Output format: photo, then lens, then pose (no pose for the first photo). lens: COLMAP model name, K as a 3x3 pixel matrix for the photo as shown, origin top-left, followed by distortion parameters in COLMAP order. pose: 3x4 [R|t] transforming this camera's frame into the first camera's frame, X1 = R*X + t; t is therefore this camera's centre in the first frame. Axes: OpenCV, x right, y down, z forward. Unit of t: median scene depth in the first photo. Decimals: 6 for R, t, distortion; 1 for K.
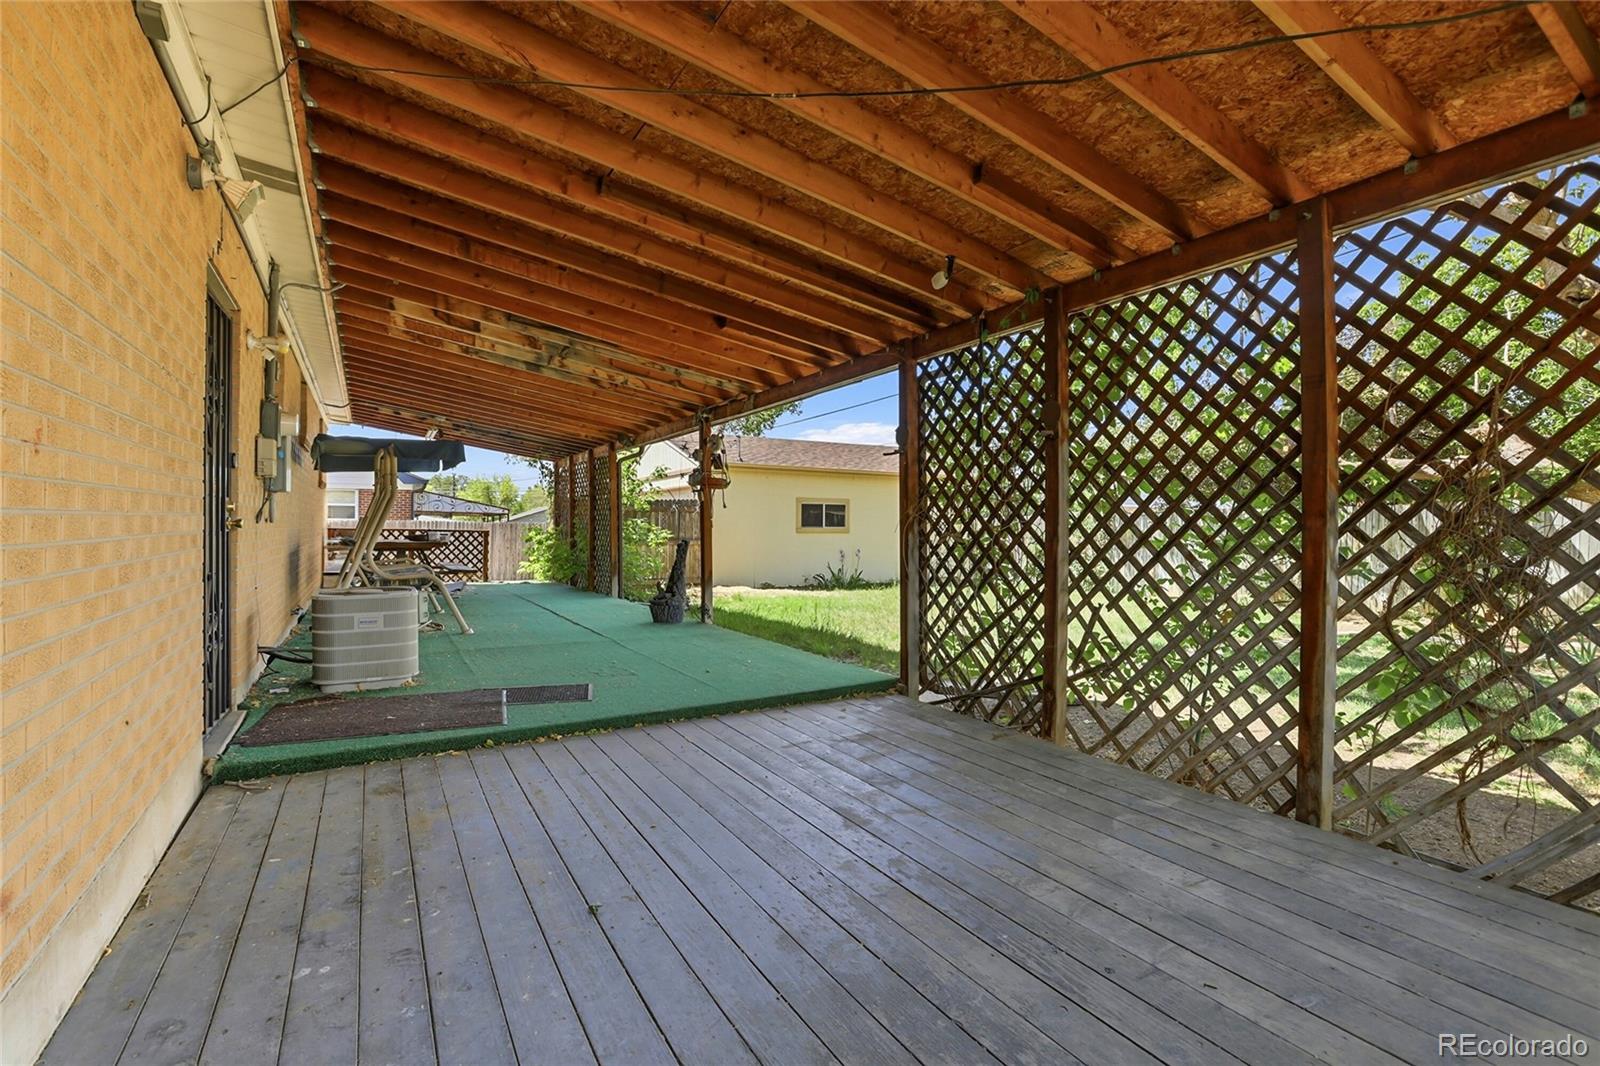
lens RADIAL K [[725.8, 0, 806.3], [0, 725.8, 533.1], [0, 0, 1]] dist [-0.023959, 0.000470]
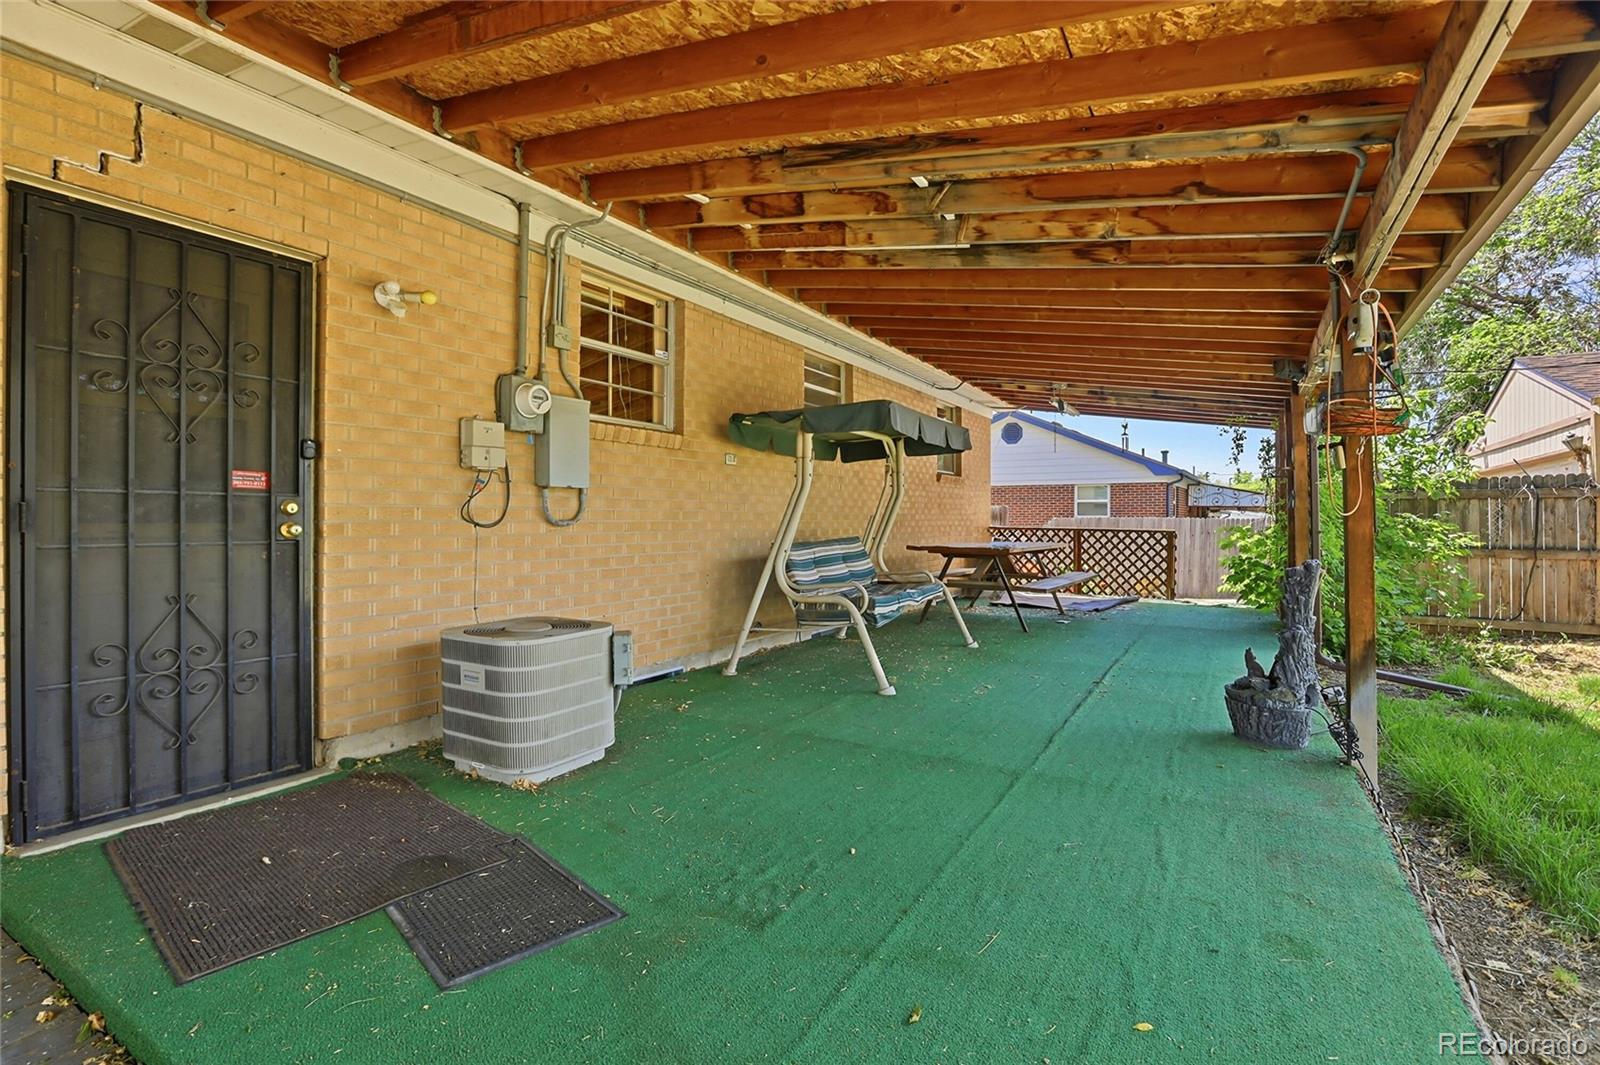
lens RADIAL K [[725.8, 0, 800.0], [0, 725.8, 524.2], [0, 0, 1]] dist [-0.023959, 0.000470]
pose [[0.462250, -0.001320, -0.886749, 0.042108], [-0.004865, 0.999980, -0.004025, -0.005695], [0.886736, 0.006174, 0.462234, 0.331905]]
